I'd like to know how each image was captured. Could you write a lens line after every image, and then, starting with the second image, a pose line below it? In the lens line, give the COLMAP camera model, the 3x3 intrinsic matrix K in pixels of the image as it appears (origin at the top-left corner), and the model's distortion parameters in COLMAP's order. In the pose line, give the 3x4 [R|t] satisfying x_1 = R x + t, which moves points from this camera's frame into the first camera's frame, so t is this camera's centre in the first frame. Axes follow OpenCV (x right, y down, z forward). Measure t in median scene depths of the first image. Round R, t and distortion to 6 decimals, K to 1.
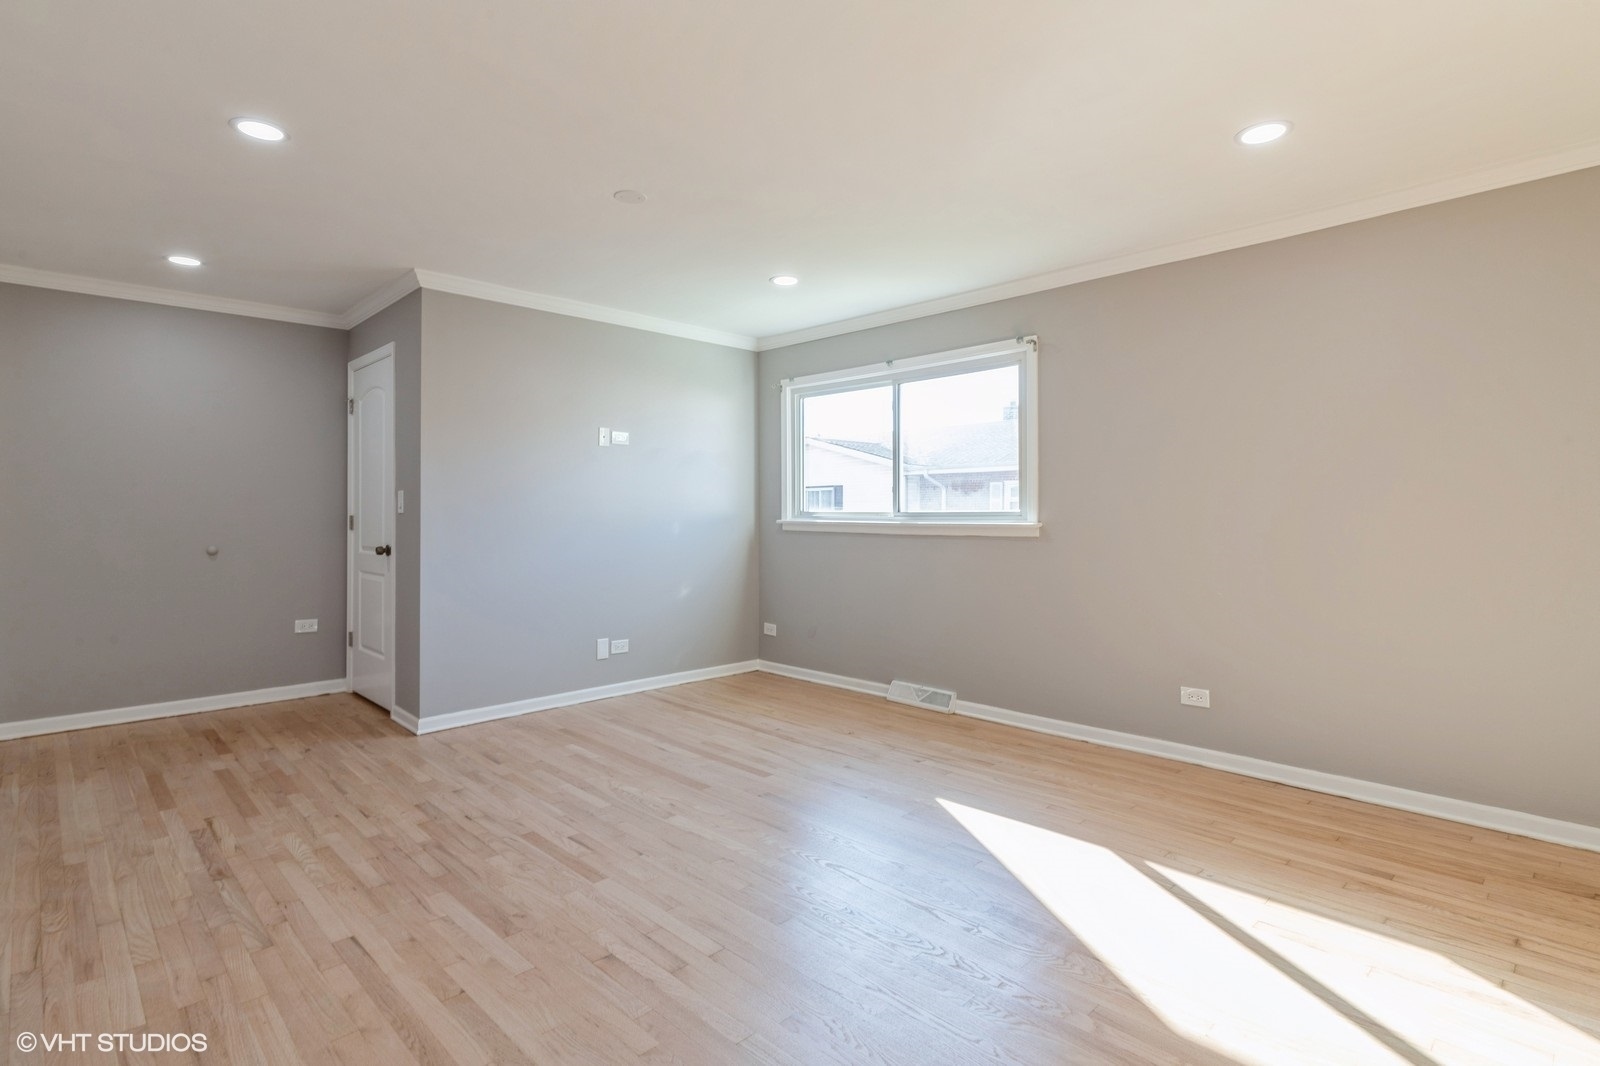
lens RADIAL K [[778.5, 0, 795.3], [0, 778.5, 518.8], [0, 0, 1]] dist [-0.004372, 0.003229]
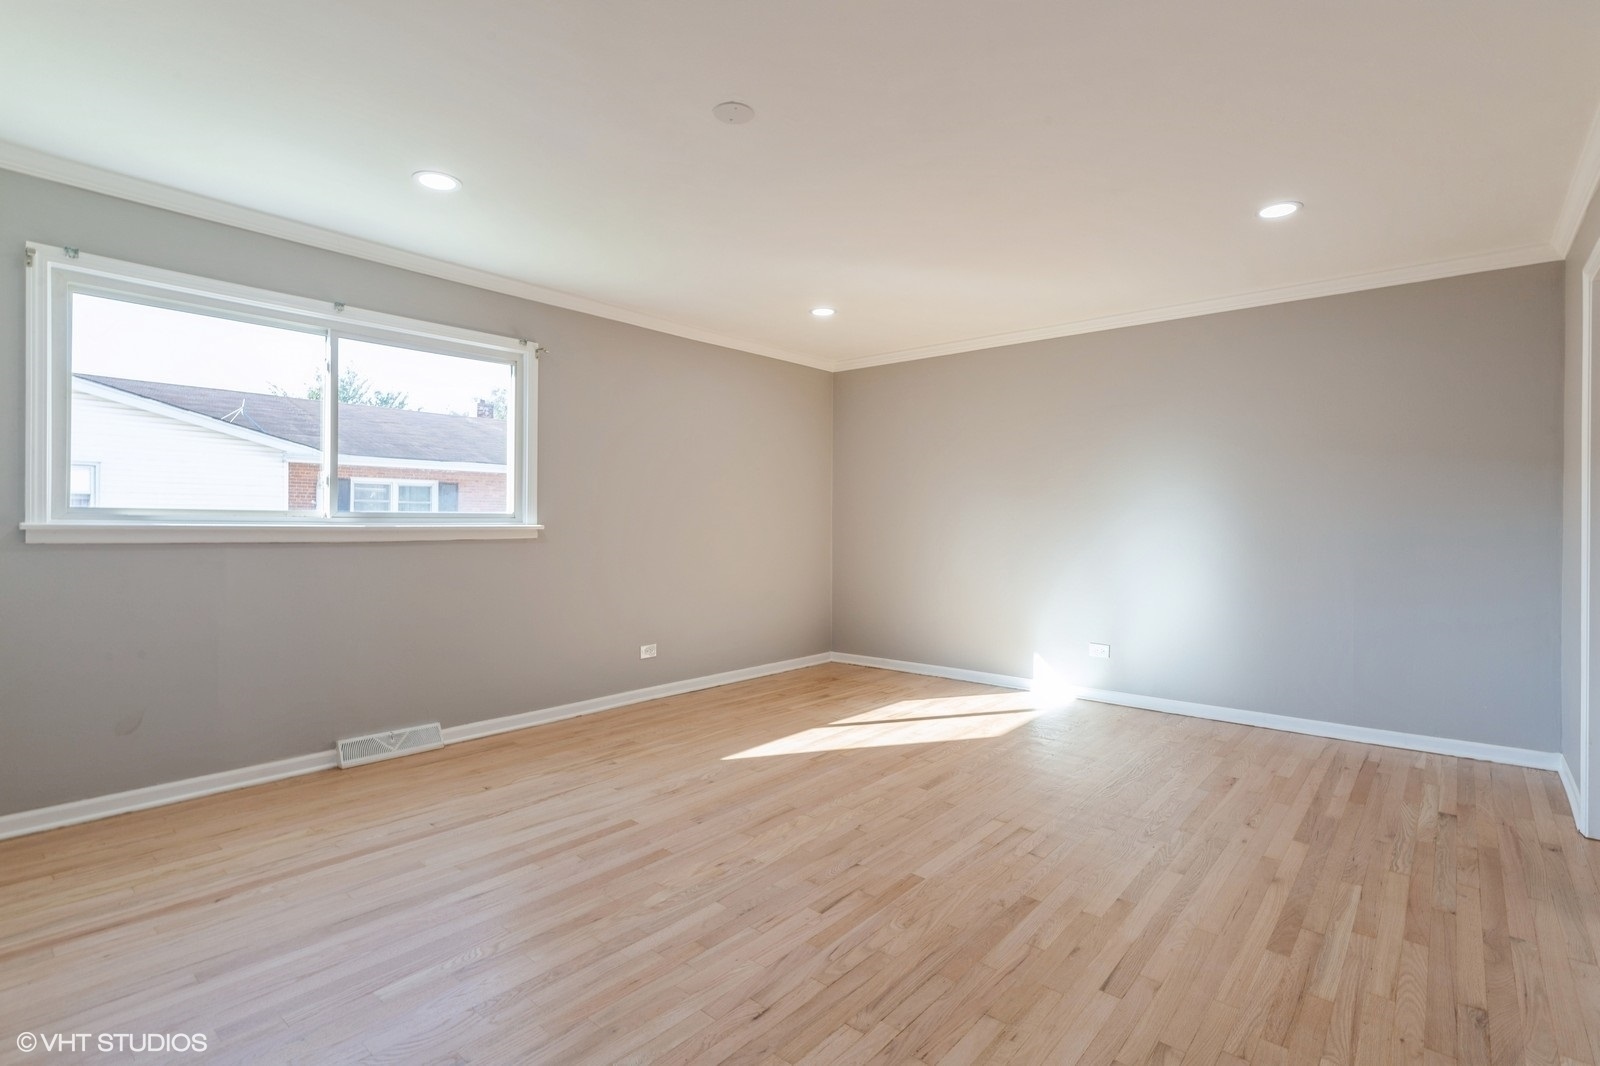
lens RADIAL K [[778.5, 0, 785.5], [0, 778.5, 529.4], [0, 0, 1]] dist [-0.004372, 0.003229]
pose [[-0.080473, -0.012345, 0.996680, -0.750530], [-0.001444, 0.999924, 0.012269, -0.001890], [-0.996756, -0.000452, -0.080485, 0.754623]]
